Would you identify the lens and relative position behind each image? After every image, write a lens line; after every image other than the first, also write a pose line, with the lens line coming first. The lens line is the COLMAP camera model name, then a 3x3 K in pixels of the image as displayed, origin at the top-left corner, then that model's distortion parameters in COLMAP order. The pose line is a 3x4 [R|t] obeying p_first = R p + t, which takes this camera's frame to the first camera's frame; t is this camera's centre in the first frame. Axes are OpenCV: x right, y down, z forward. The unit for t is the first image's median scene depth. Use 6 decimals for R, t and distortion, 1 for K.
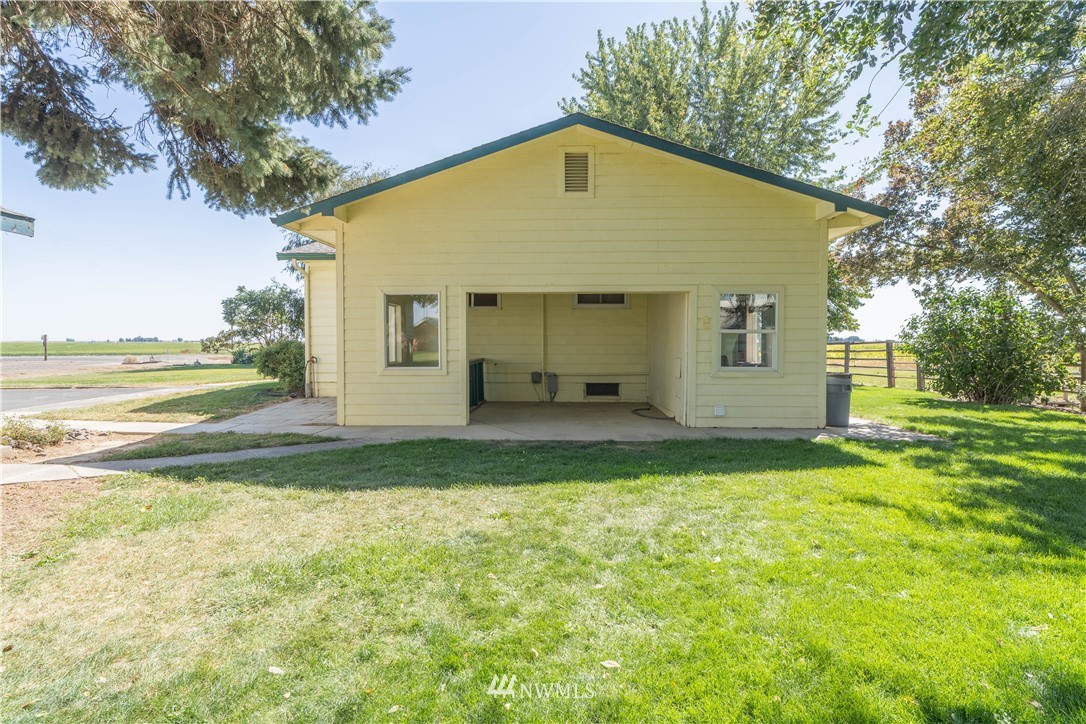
lens RADIAL K [[561.1, 0, 543.0], [0, 561.1, 362.0], [0, 0, 1]] dist [0.001409, 0.000144]
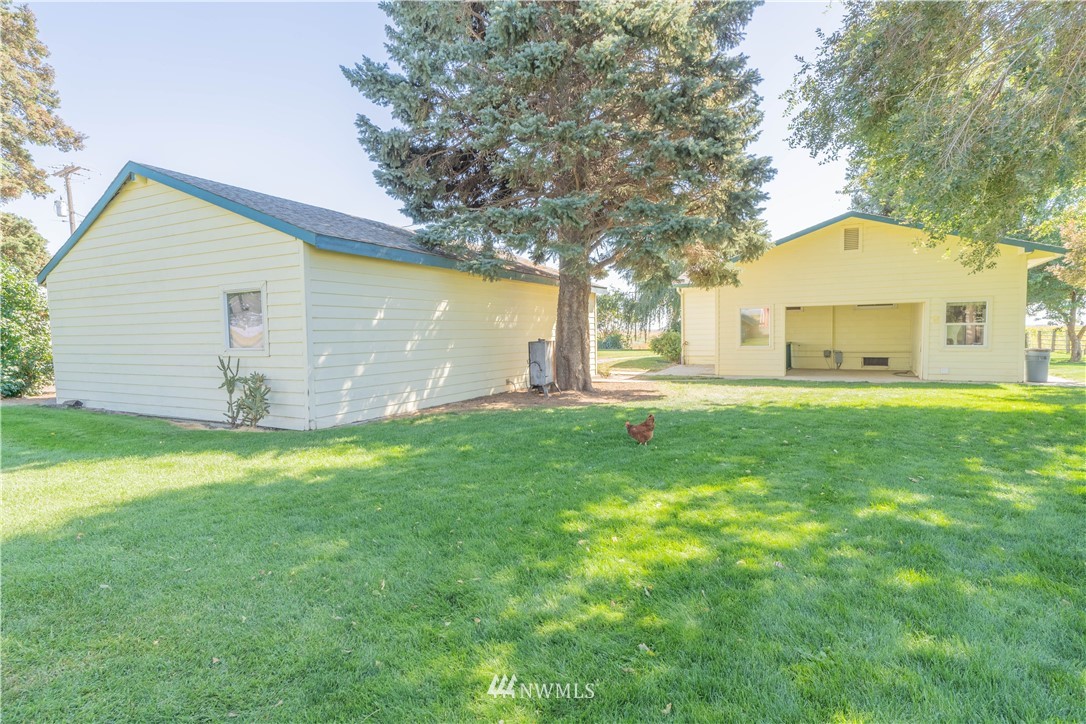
lens RADIAL K [[561.1, 0, 543.0], [0, 561.1, 362.0], [0, 0, 1]] dist [0.001409, 0.000144]
pose [[0.880353, 0.011223, -0.474186, 0.035289], [-0.000333, 0.999734, 0.023044, 0.016129], [0.474318, -0.020129, 0.880123, -0.826569]]
